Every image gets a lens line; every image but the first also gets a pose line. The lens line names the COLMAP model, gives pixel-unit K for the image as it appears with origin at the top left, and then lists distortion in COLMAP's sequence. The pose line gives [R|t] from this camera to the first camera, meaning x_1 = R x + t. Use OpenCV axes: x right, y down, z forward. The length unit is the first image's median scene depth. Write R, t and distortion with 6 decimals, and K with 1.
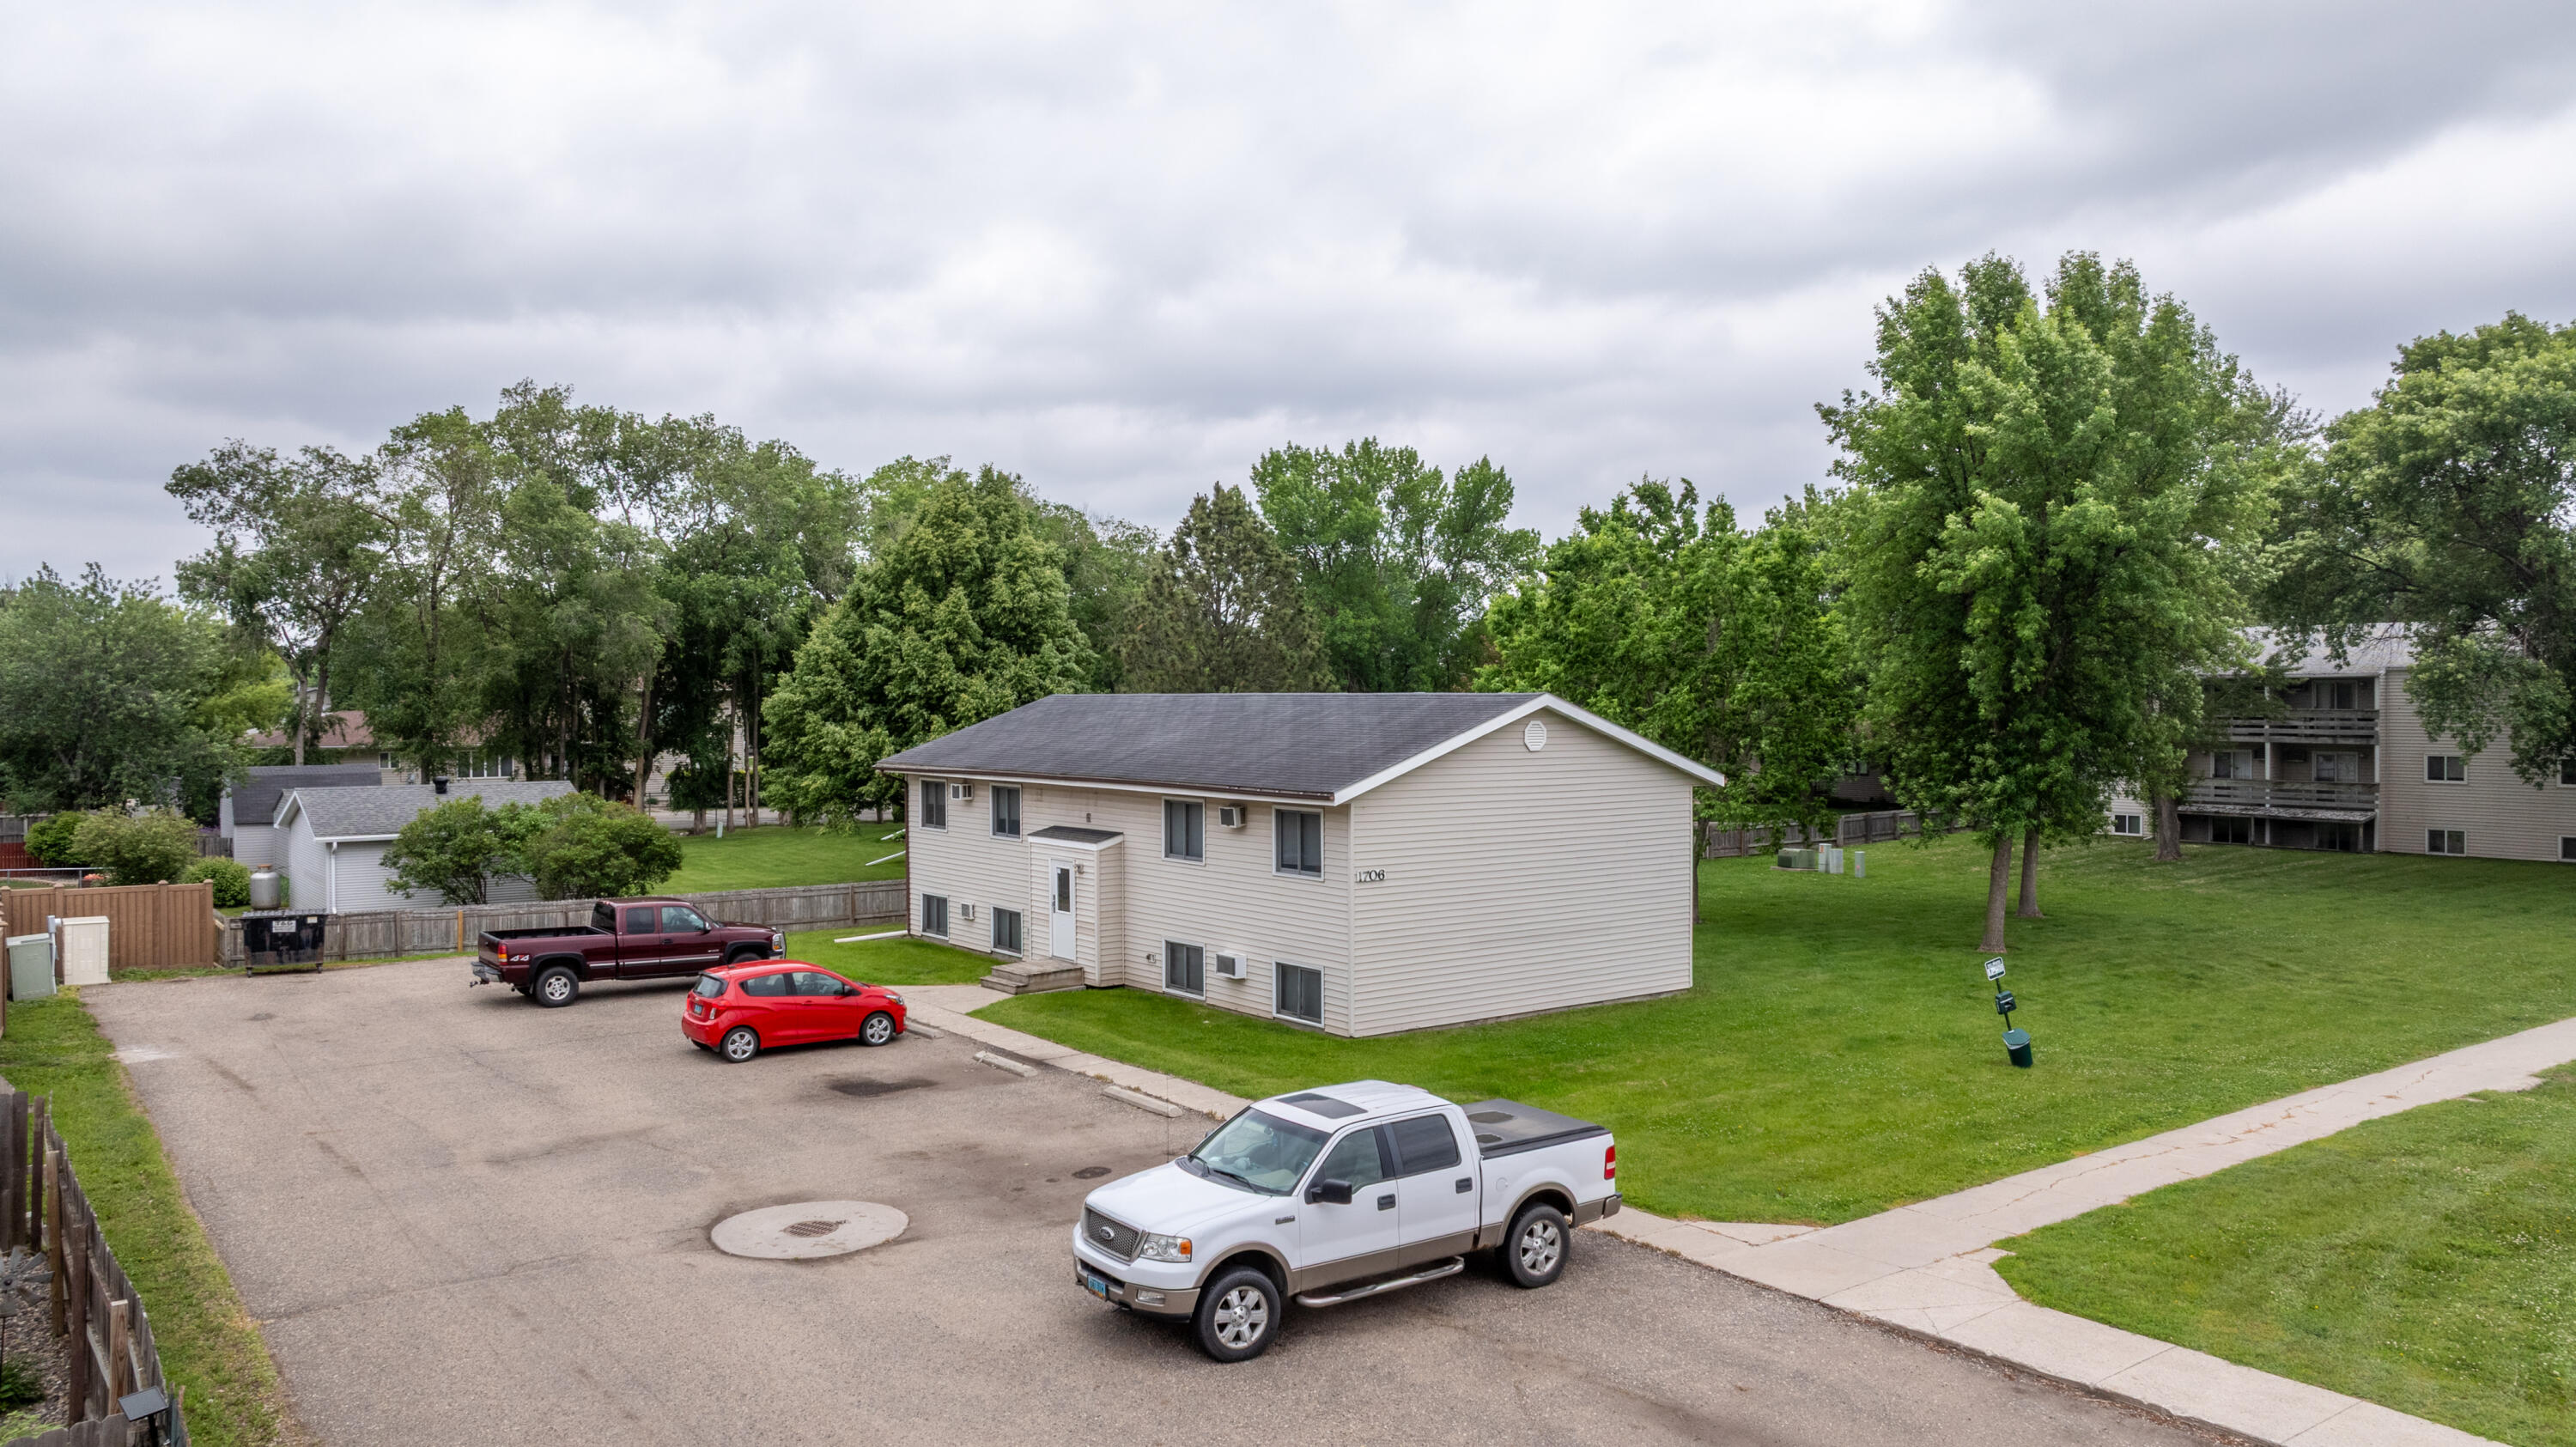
lens RADIAL K [[1848.6, 0, 1288.0], [0, 1848.6, 723.5], [0, 0, 1]] dist [-0.000384, 0.003253]
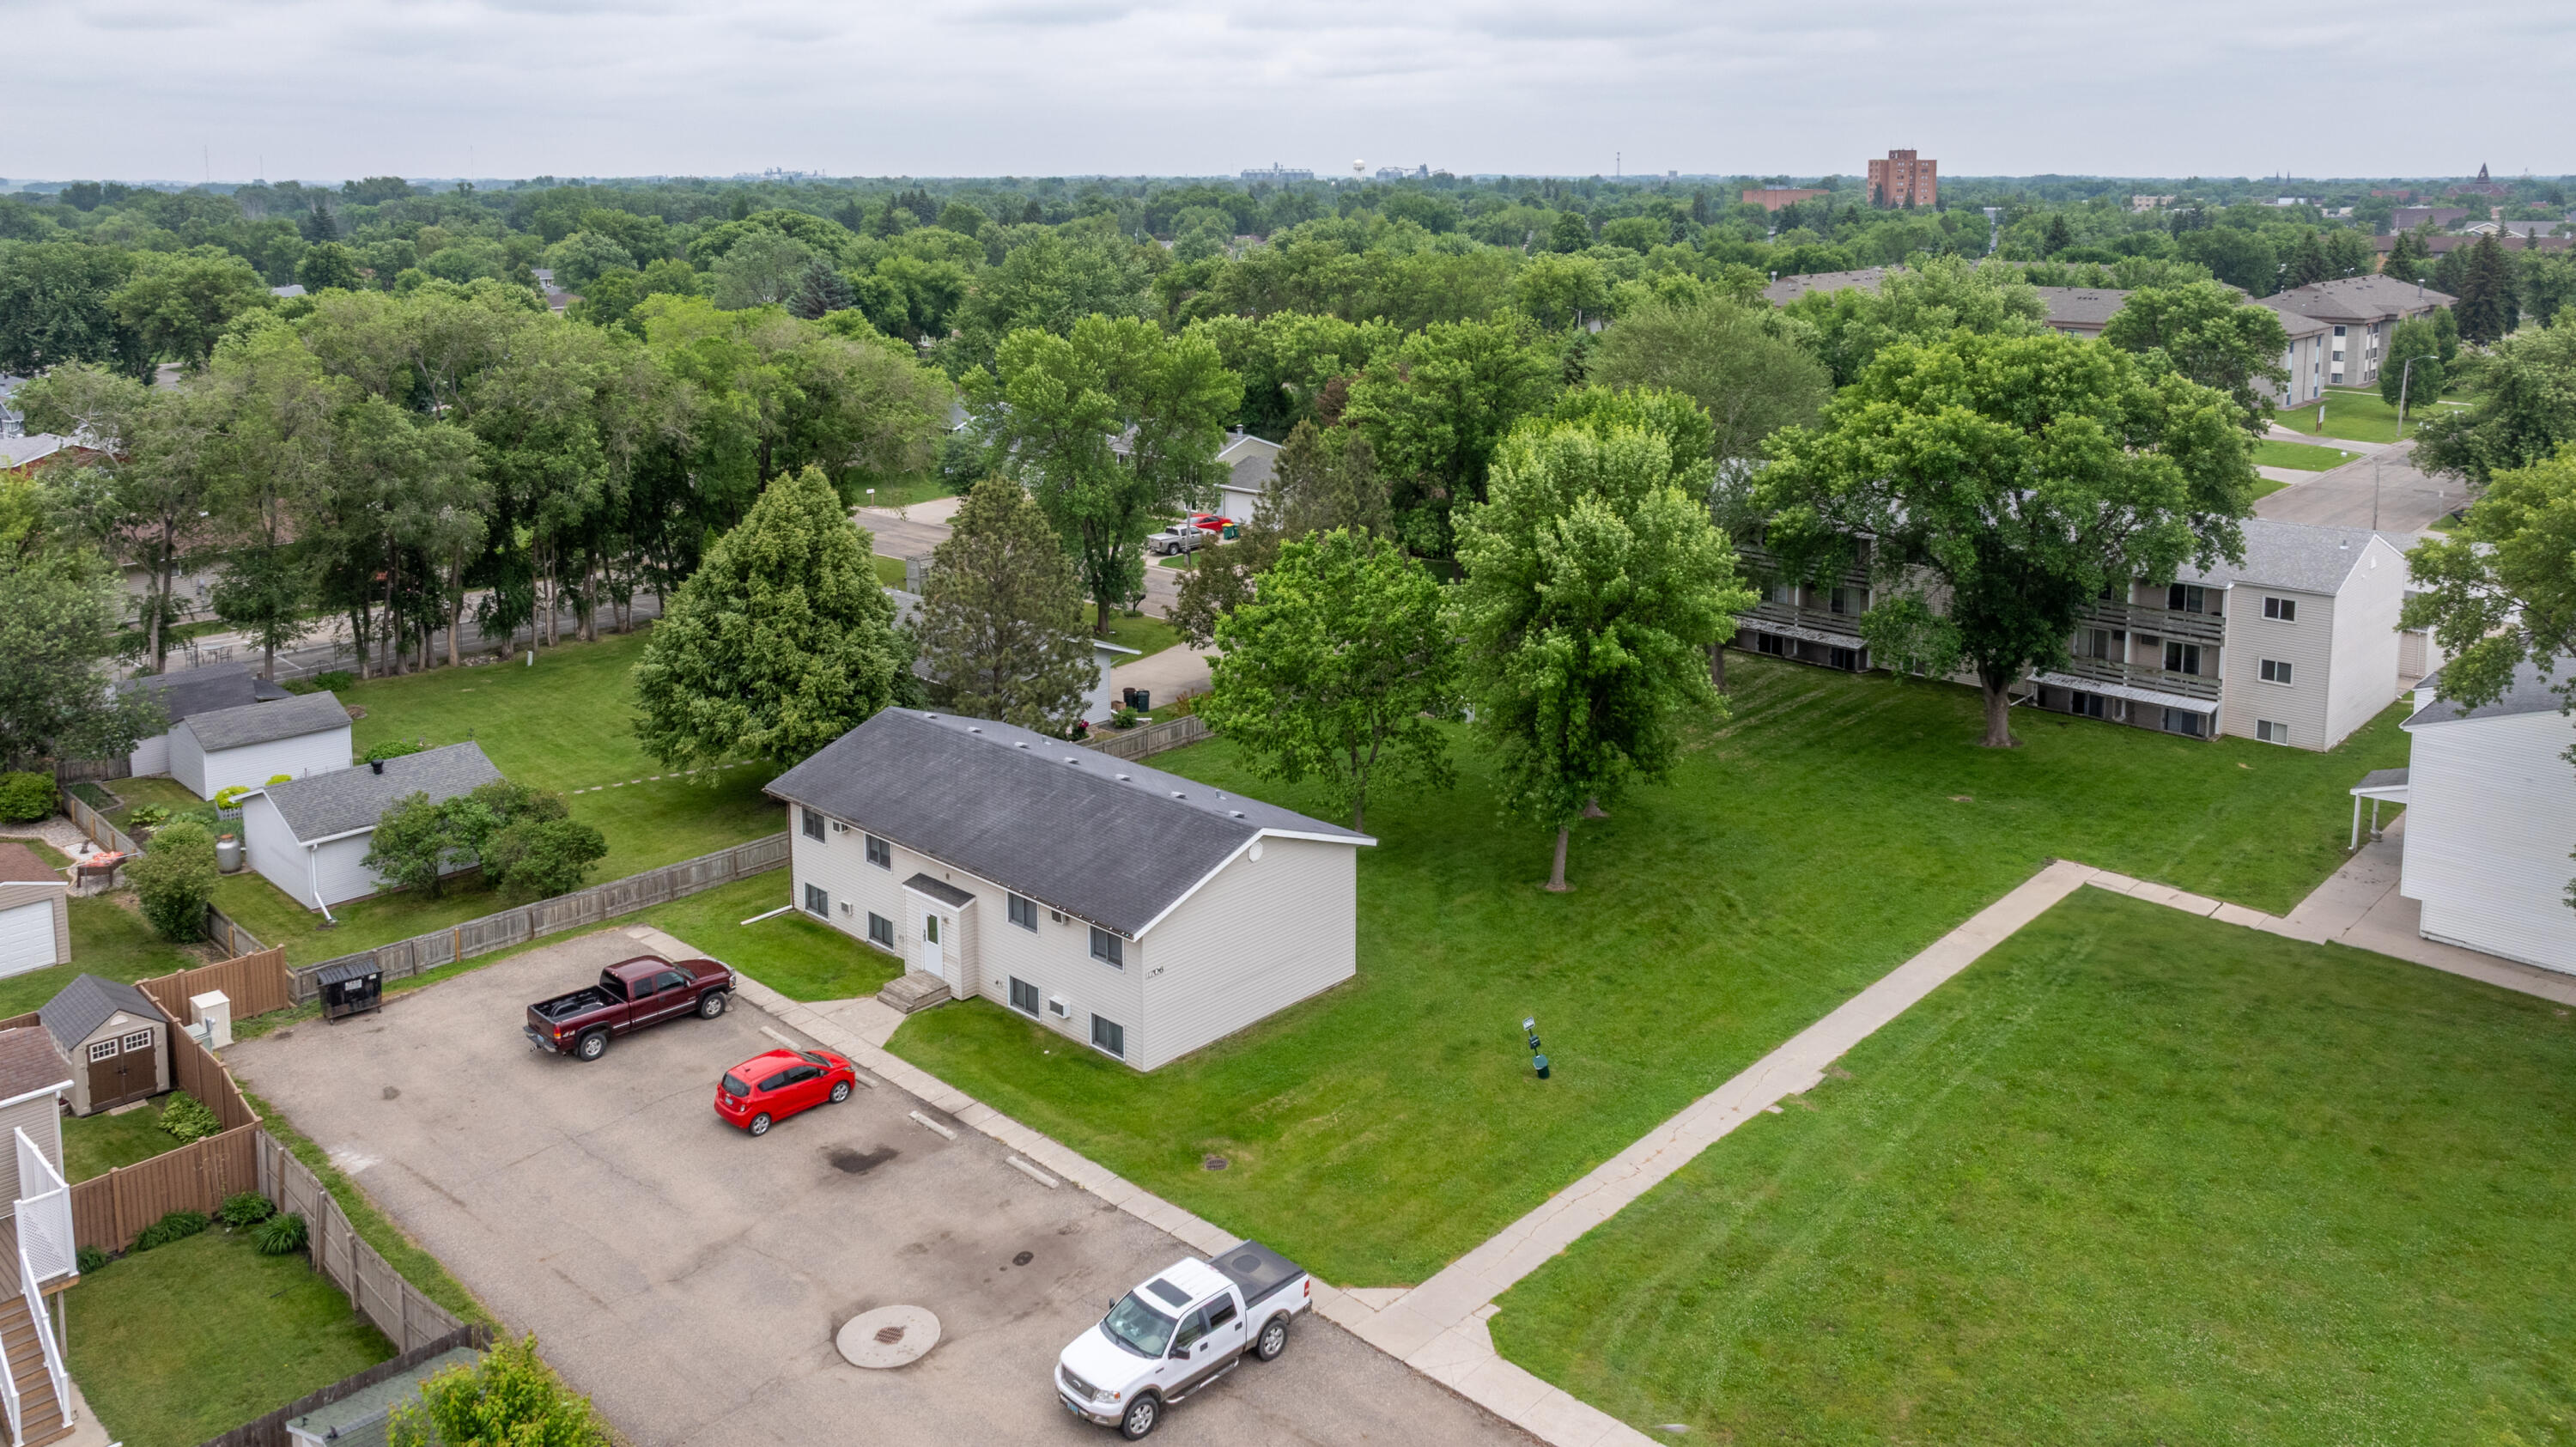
lens RADIAL K [[1501.8, 0, 1288.0], [0, 1501.8, 723.5], [0, 0, 1]] dist [0.016364, 0.001054]
pose [[0.986323, -0.014503, 0.164186, -0.045062], [-0.001310, 0.995400, 0.095794, -0.222683], [-0.164820, -0.094699, 0.981767, -0.232513]]
